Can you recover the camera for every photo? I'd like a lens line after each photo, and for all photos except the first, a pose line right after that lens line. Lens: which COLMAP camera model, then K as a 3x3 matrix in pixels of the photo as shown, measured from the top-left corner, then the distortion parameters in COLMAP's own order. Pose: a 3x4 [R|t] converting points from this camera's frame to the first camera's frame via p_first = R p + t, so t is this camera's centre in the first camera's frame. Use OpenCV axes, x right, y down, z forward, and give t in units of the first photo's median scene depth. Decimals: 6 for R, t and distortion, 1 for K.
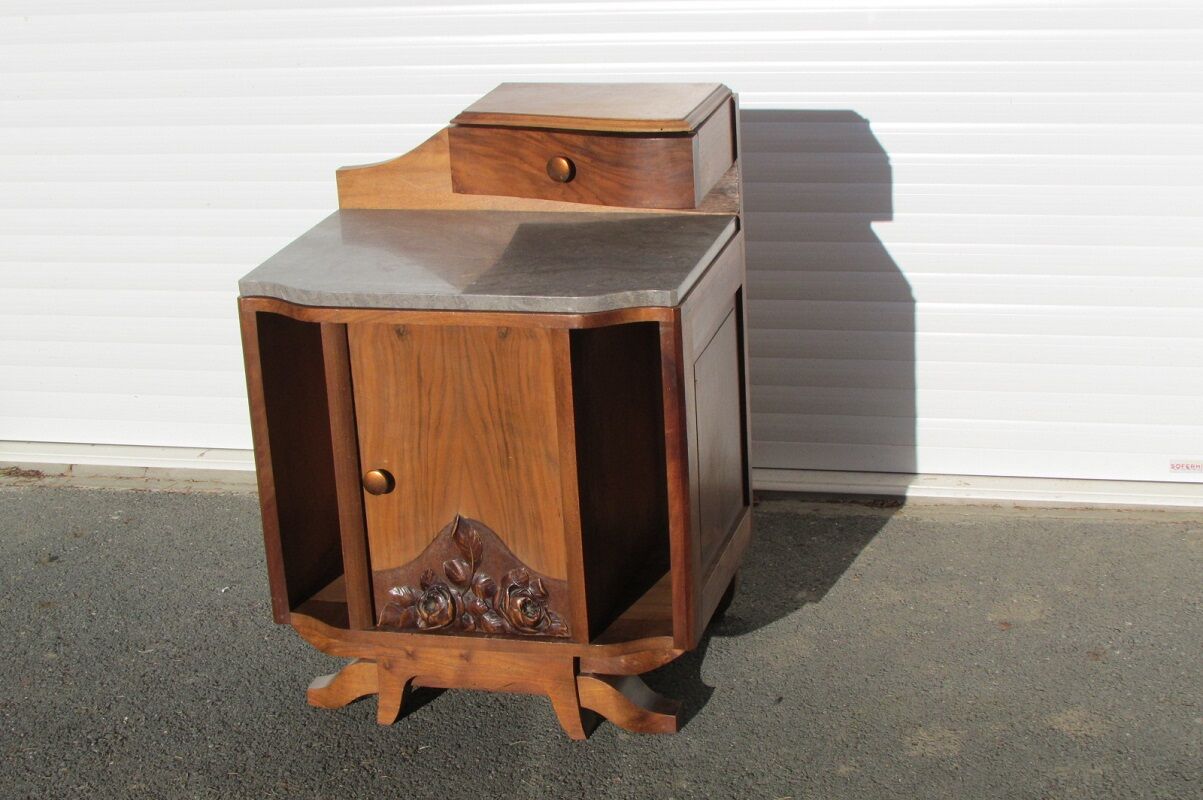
lens RADIAL K [[2273.6, 0, 601.4], [0, 2273.6, 367.6], [0, 0, 1]] dist [-0.172985, -0.042154]
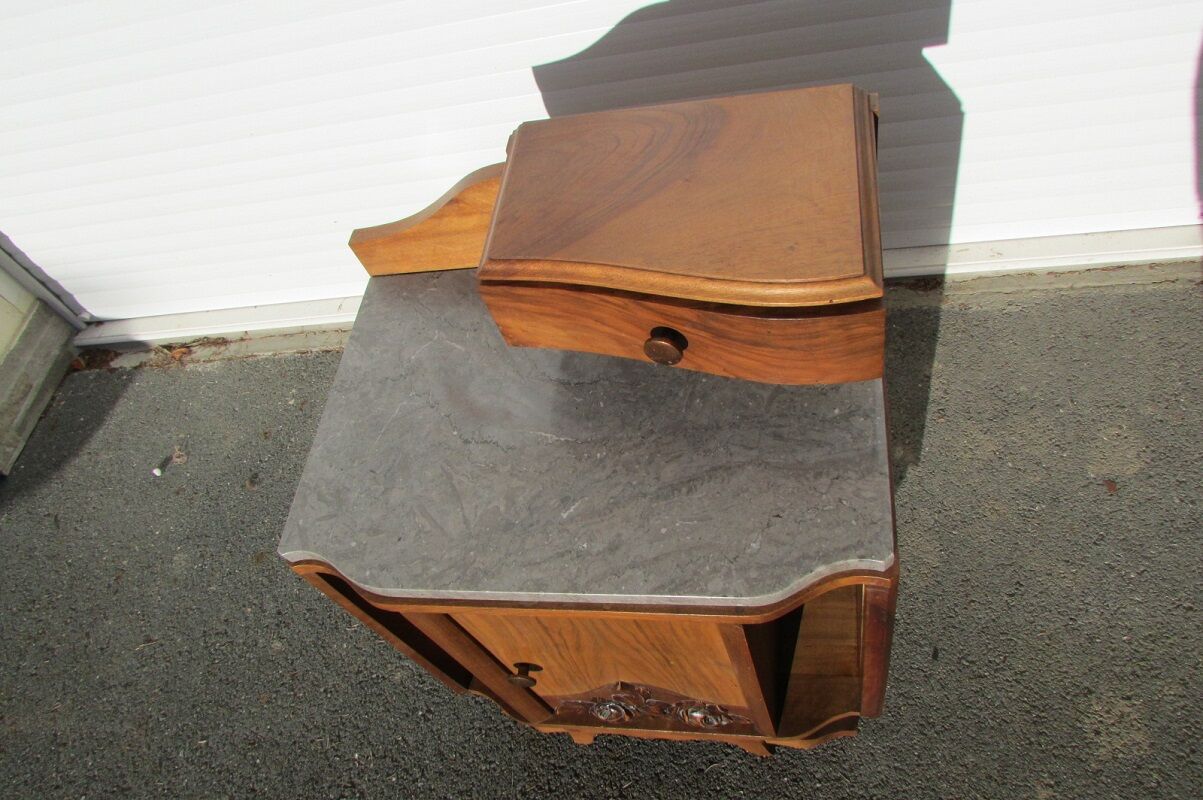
lens RADIAL K [[860.0, 0, 607.9], [0, 860.0, 406.4], [0, 0, 1]] dist [-0.026726, 0.004219]
pose [[0.973549, -0.220094, -0.061333, -0.022288], [0.214198, 0.785779, 0.580234, -0.220031], [-0.079512, -0.578023, 0.812138, 0.780716]]
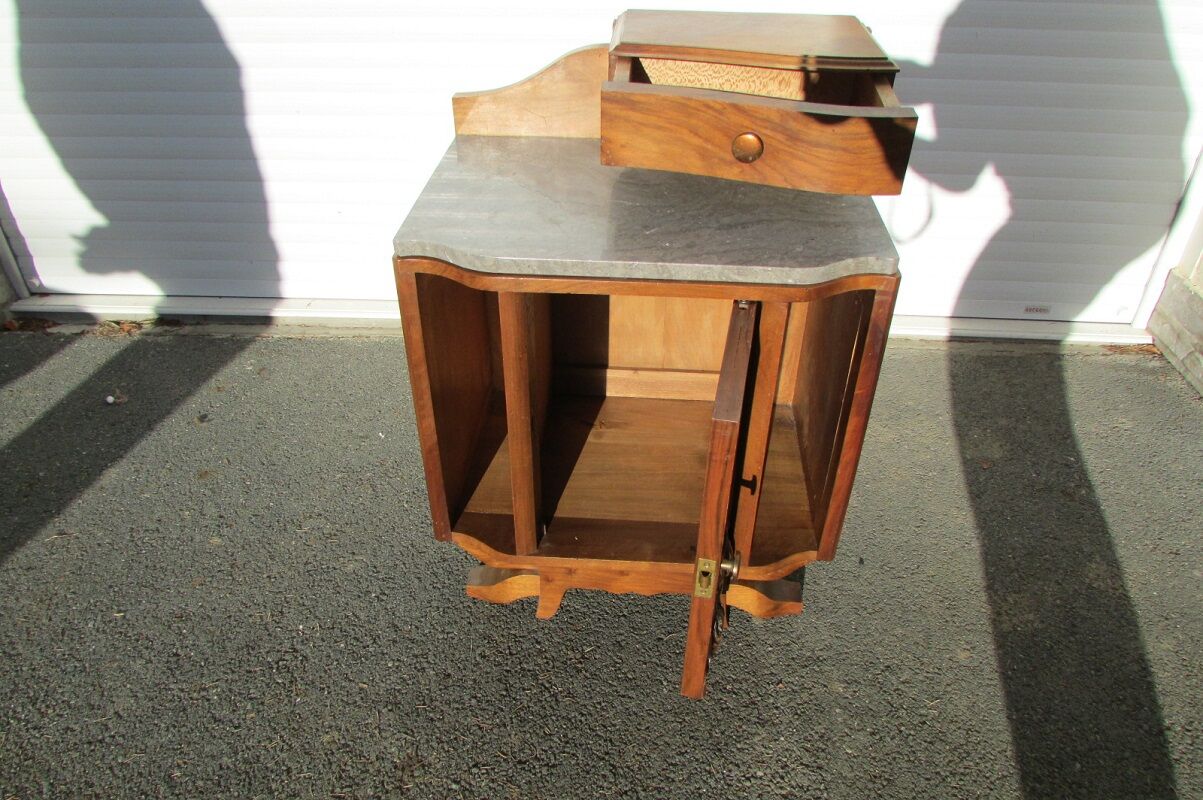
lens RADIAL K [[860.2, 0, 606.0], [0, 860.2, 403.6], [0, 0, 1]] dist [-0.032221, 0.006422]
pose [[0.978215, -0.066454, 0.196670, -0.148007], [0.004907, 0.954515, 0.298122, -0.076823], [-0.207536, -0.290662, 0.934047, 0.643187]]
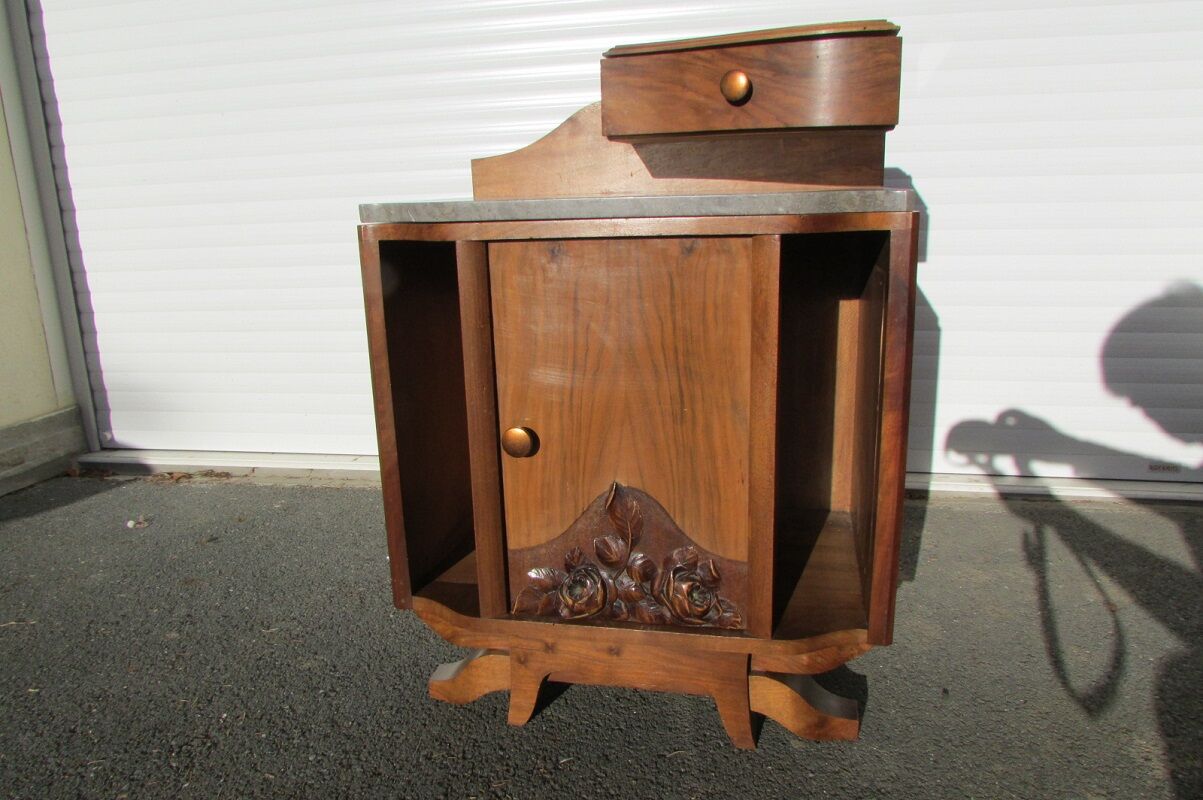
lens RADIAL K [[860.2, 0, 606.0], [0, 860.2, 403.6], [0, 0, 1]] dist [-0.032221, 0.006422]
pose [[0.998151, 0.013315, 0.059303, -0.085245], [-0.008475, 0.996667, -0.081140, 0.061325], [-0.060185, 0.080487, 0.994937, 0.677034]]
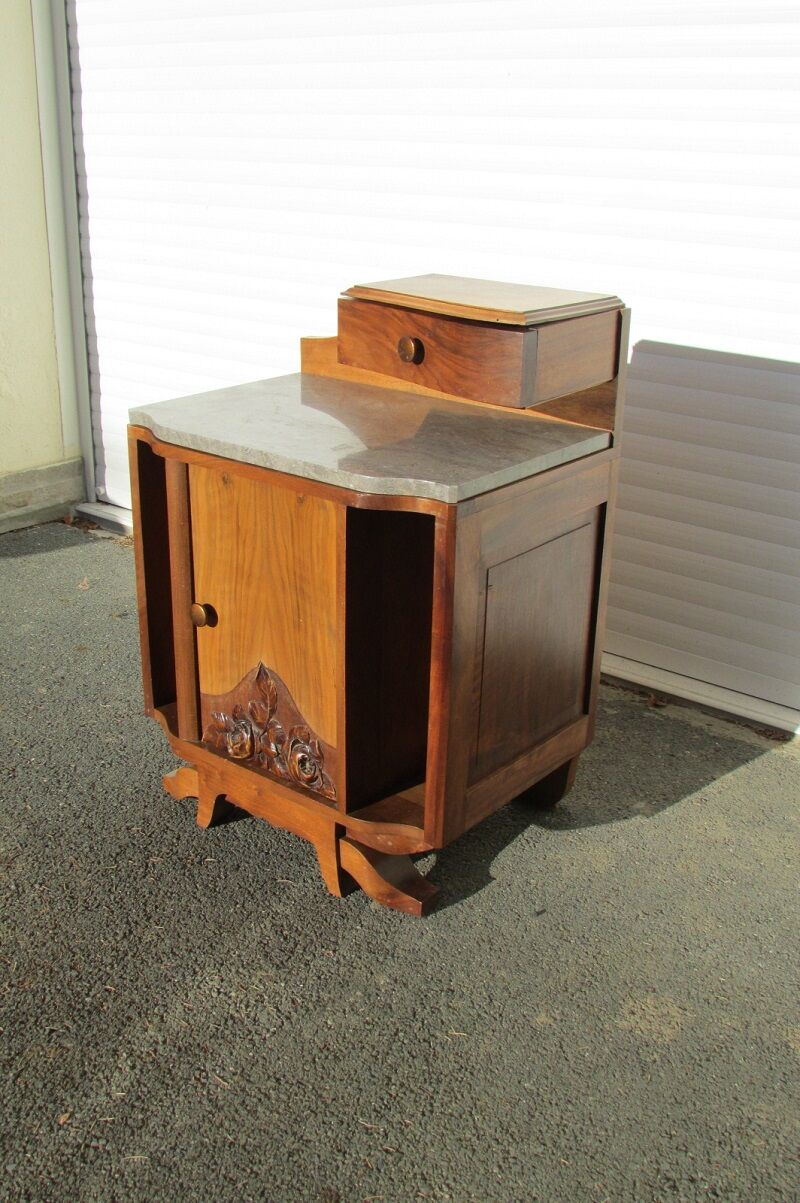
lens RADIAL K [[1230.7, 0, 400.0], [0, 1230.7, 601.5], [0, 0, 1]] dist [-0.071135, 0.018342]
pose [[0.911629, 0.218145, -0.348347, 0.187802], [-0.194452, 0.975588, 0.102059, -0.033338], [0.362107, -0.025303, 0.931793, 0.488594]]
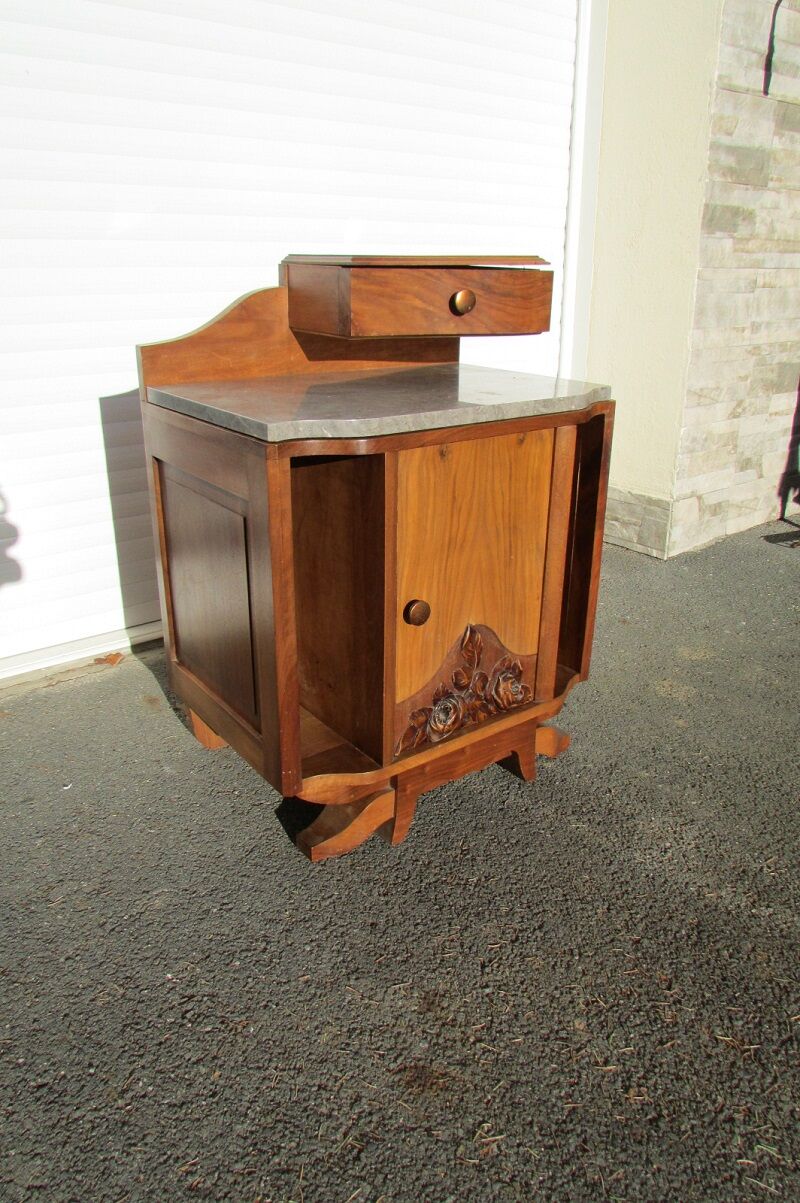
lens RADIAL K [[852.2, 0, 395.7], [0, 852.2, 604.3], [0, 0, 1]] dist [-0.064858, 0.003622]
pose [[0.618834, -0.236265, 0.749149, -0.382985], [0.209548, 0.968788, 0.132436, -0.004991], [-0.757056, 0.075027, 0.649027, 0.758088]]
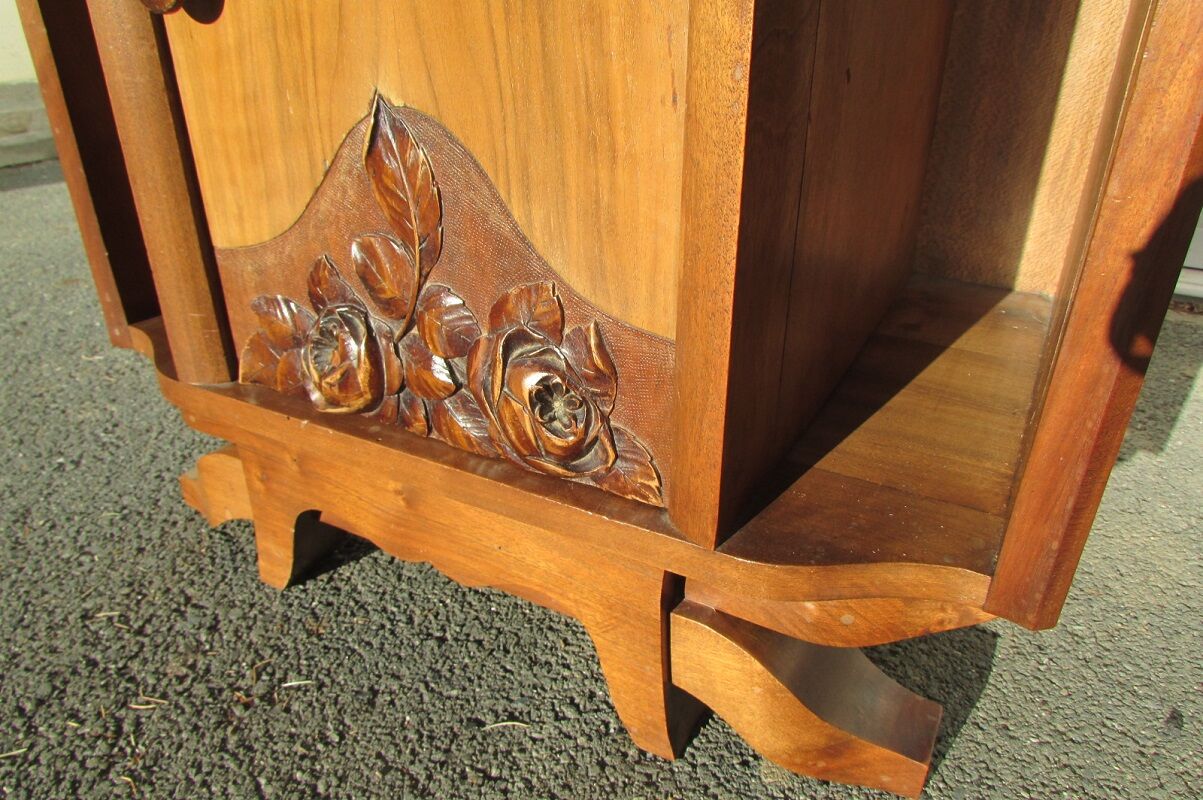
lens RADIAL K [[860.2, 0, 606.0], [0, 860.2, 403.6], [0, 0, 1]] dist [-0.032221, 0.006422]
pose [[0.971598, 0.161295, -0.173148, -0.002699], [-0.129678, 0.974977, 0.180562, 0.081531], [0.197940, -0.152980, 0.968203, 0.875525]]
